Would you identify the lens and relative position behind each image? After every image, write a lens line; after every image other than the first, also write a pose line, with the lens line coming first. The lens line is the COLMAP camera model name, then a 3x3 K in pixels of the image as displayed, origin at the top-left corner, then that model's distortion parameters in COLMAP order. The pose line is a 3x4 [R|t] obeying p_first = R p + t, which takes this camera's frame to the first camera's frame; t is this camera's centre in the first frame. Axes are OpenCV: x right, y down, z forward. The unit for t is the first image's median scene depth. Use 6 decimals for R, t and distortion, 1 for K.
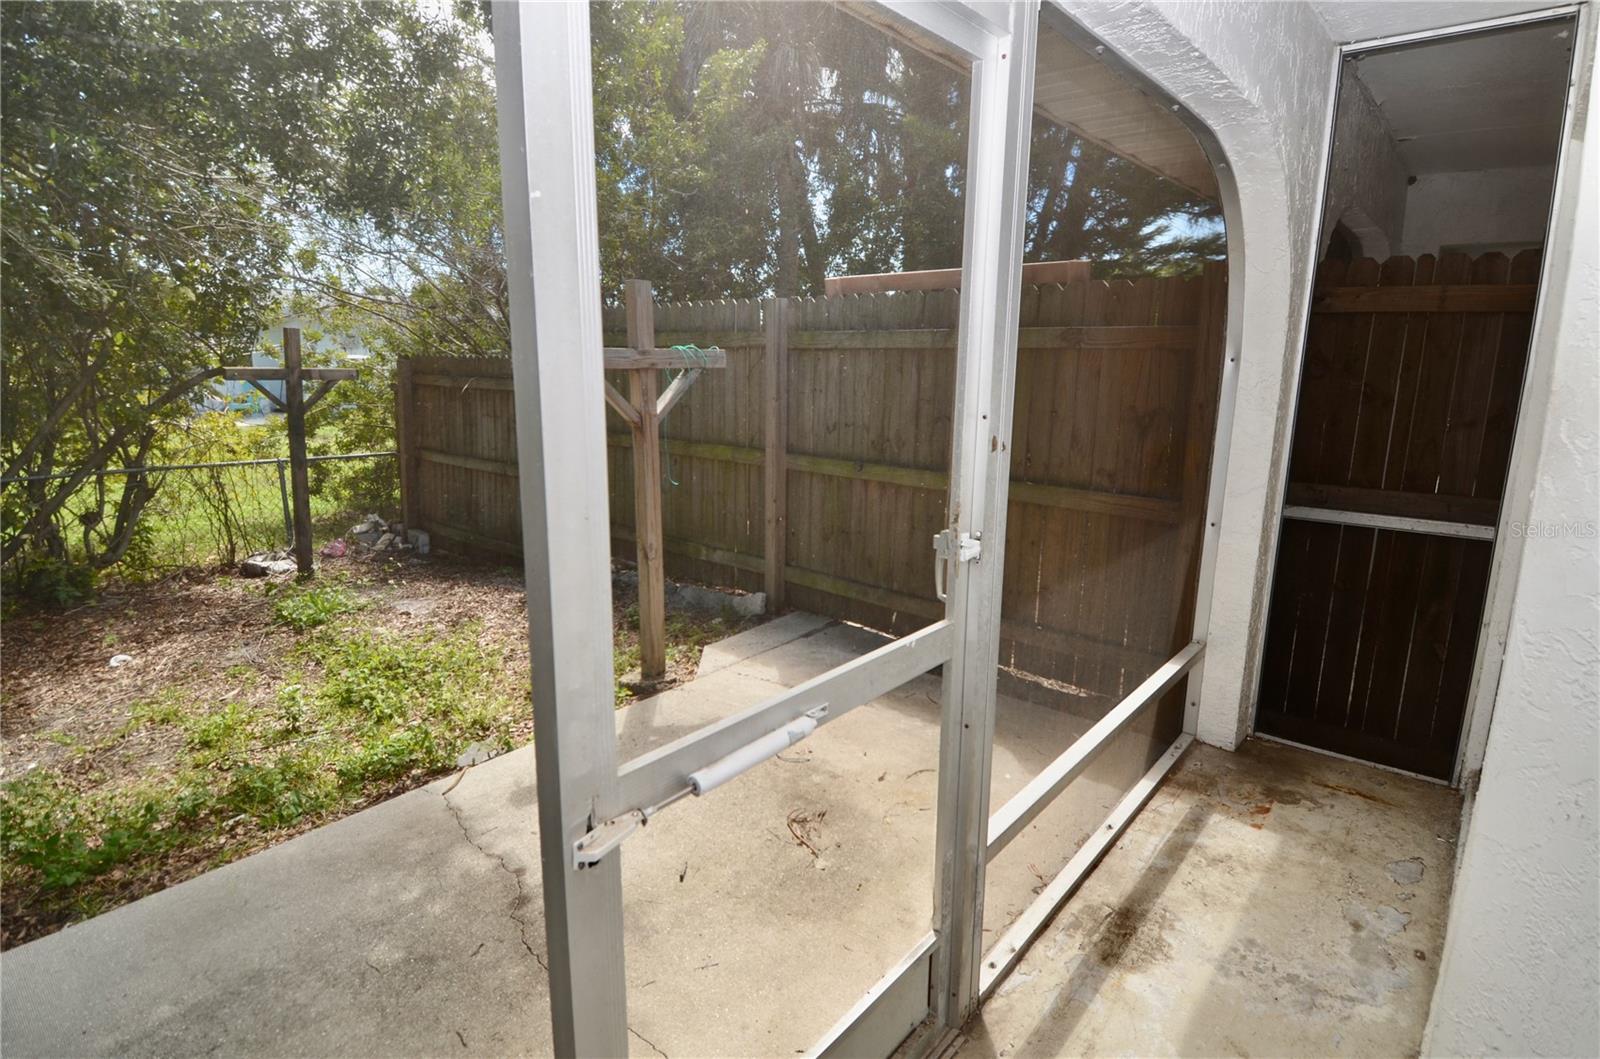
lens RADIAL K [[830.9, 0, 825.7], [0, 830.9, 523.1], [0, 0, 1]] dist [0.050670, -0.057270]
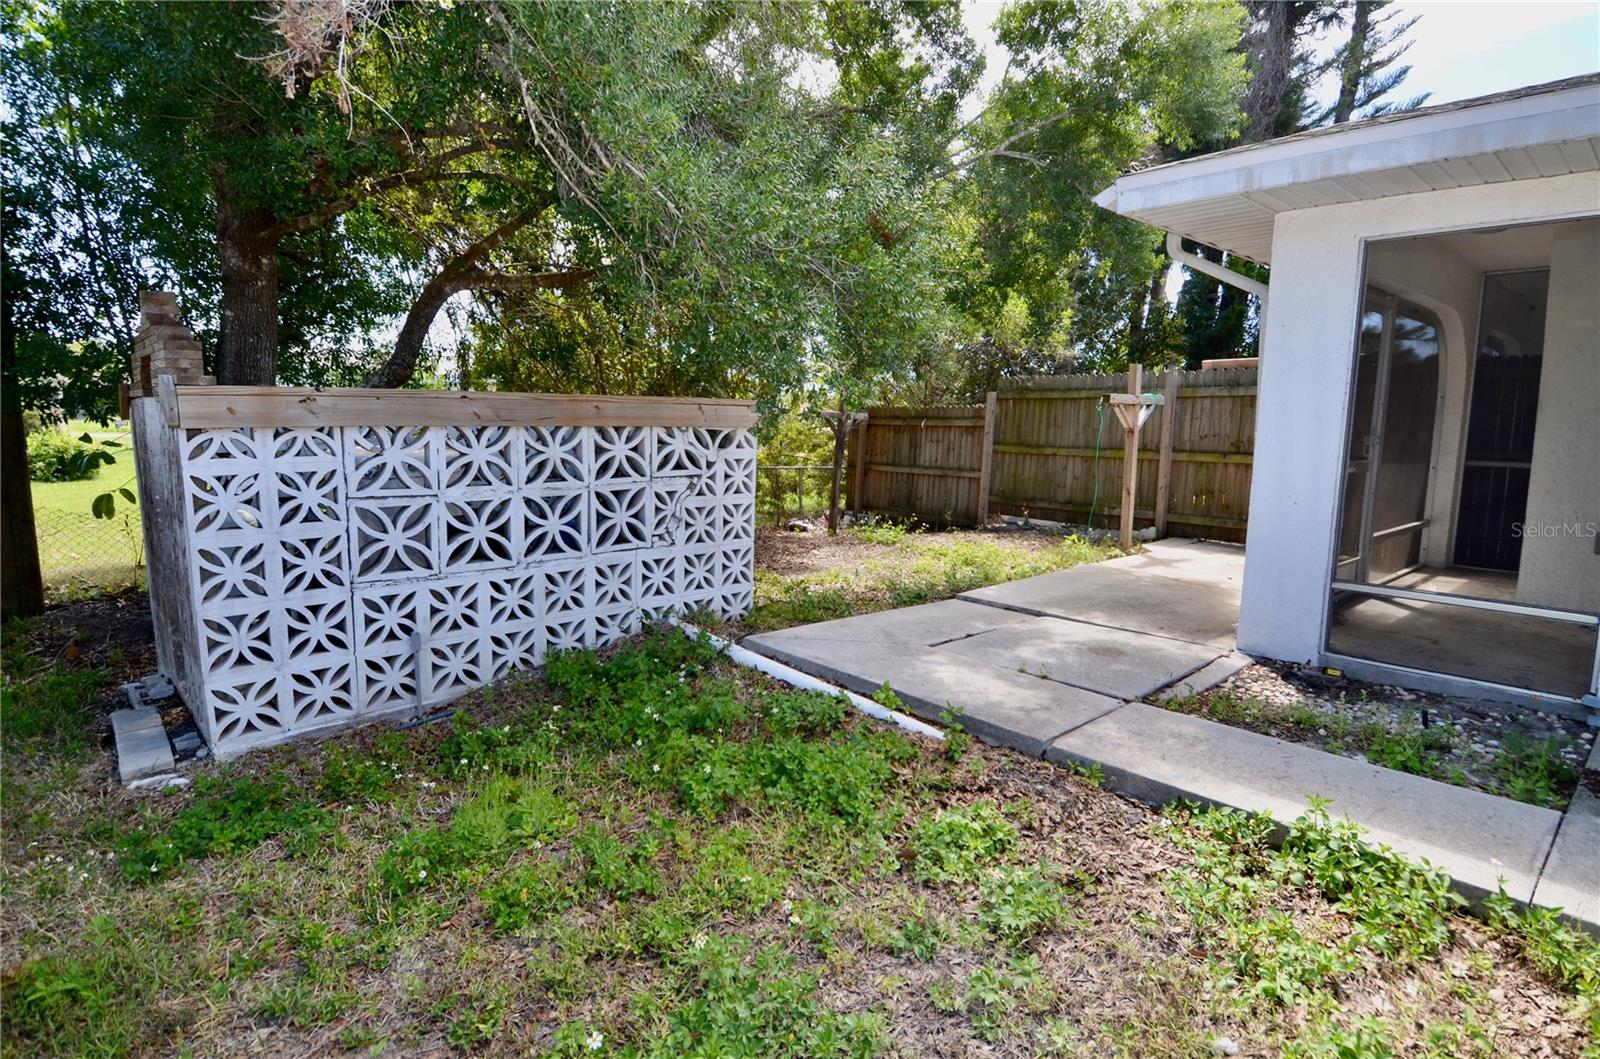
lens RADIAL K [[825.2, 0, 823.0], [0, 825.2, 522.1], [0, 0, 1]] dist [0.050492, -0.055481]
pose [[0.988855, 0.023003, -0.147096, -0.554954], [-0.034503, 0.996502, -0.076111, 0.248219], [0.144830, 0.080338, 0.986190, -0.970289]]
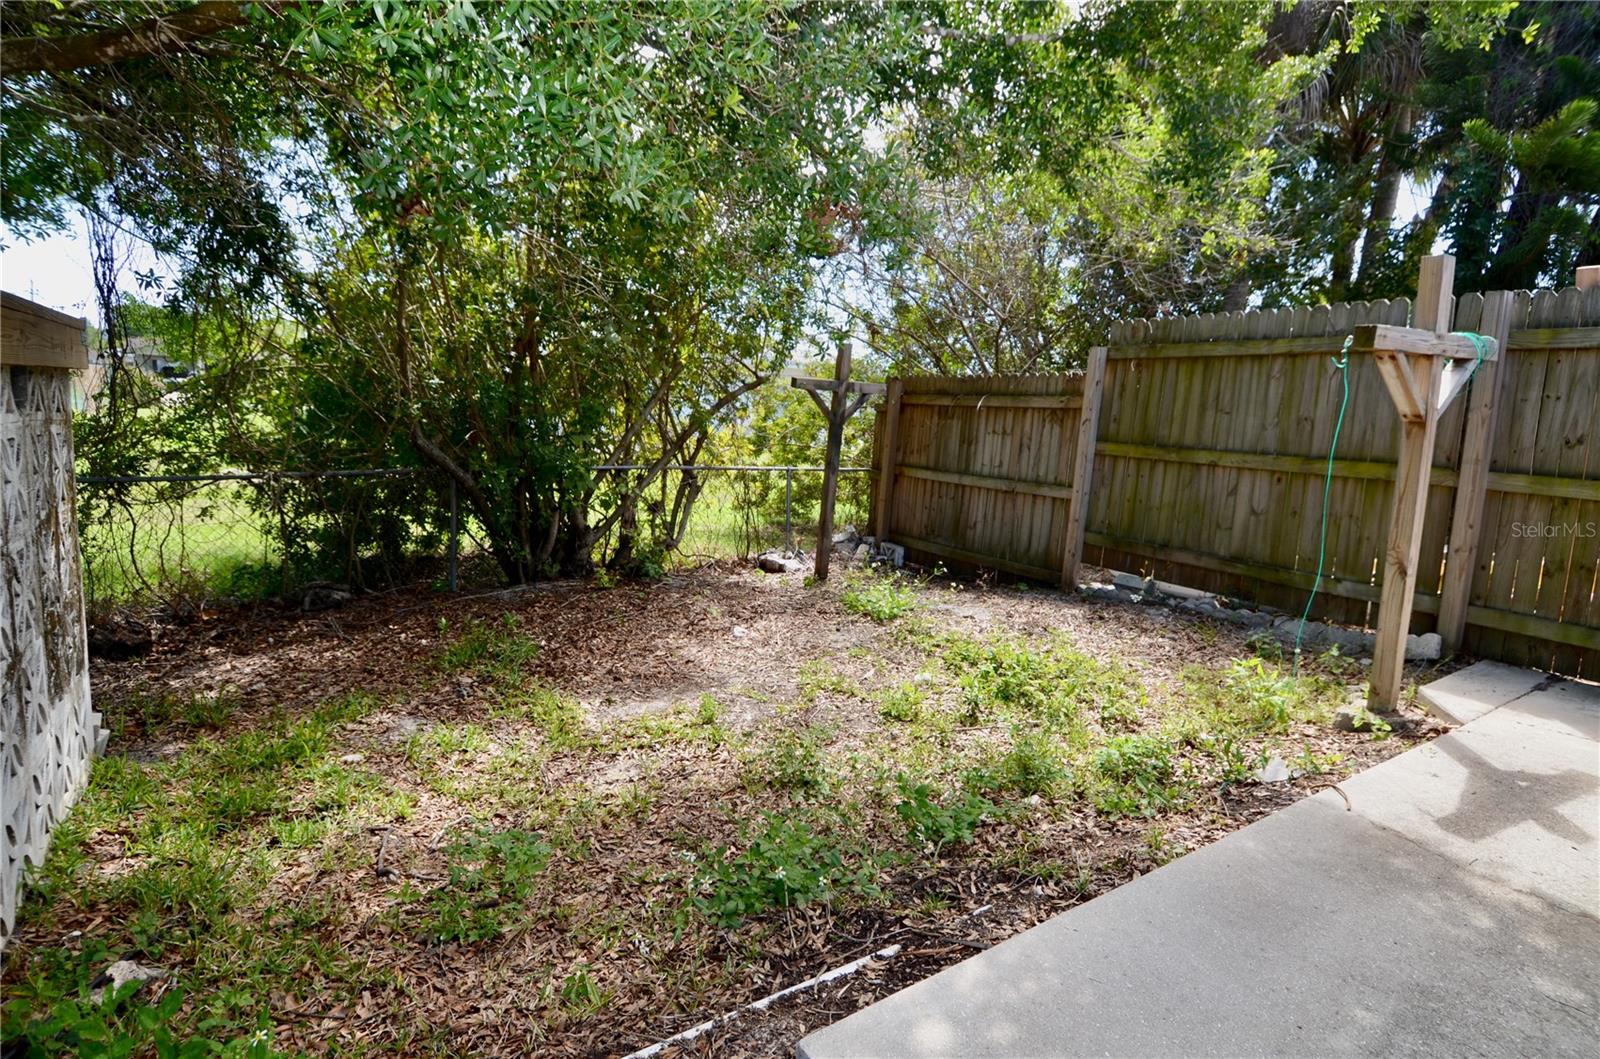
lens RADIAL K [[825.2, 0, 823.0], [0, 825.2, 522.1], [0, 0, 1]] dist [0.050492, -0.055481]
pose [[0.952404, 0.066505, -0.297497, -0.443862], [-0.085288, 0.995071, -0.050594, 0.069726], [0.292666, 0.073559, 0.953381, -0.006053]]
